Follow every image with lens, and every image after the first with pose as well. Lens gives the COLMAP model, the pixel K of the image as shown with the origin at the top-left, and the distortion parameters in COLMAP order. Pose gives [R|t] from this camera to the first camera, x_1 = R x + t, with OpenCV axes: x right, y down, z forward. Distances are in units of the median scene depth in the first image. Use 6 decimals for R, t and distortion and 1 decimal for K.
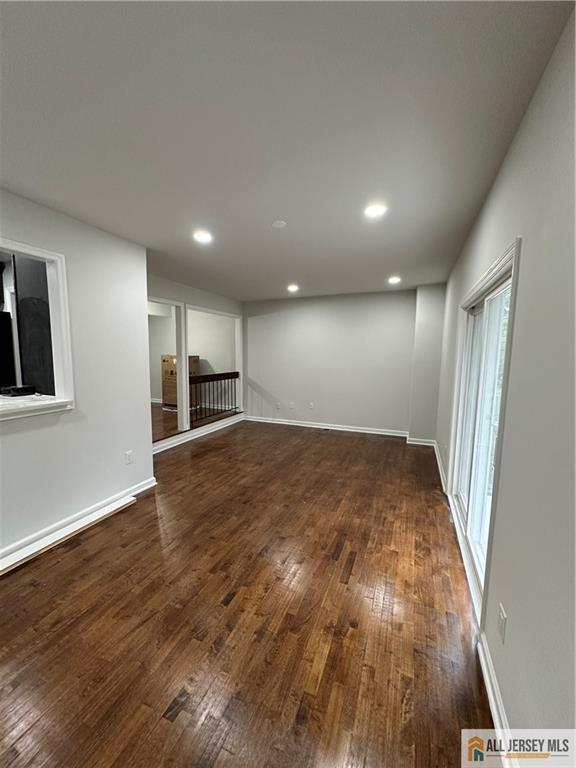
lens RADIAL K [[305.4, 0, 292.5], [0, 305.4, 383.5], [0, 0, 1]] dist [0.000708, 0.000029]
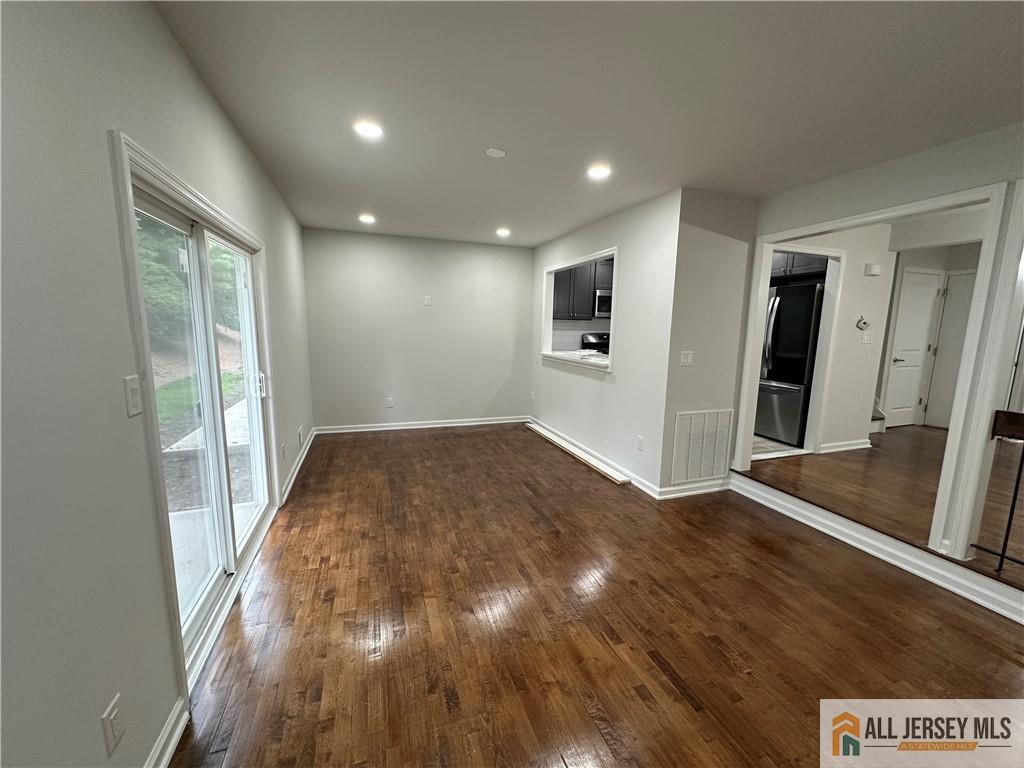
lens RADIAL K [[407.1, 0, 512.0], [0, 407.1, 384.0], [0, 0, 1]] dist [0.000708, 0.000029]
pose [[-0.745023, 0.064919, -0.663872, 0.584614], [-0.106631, 0.970863, 0.214605, -0.158593], [0.658461, 0.230675, -0.716393, 1.702689]]
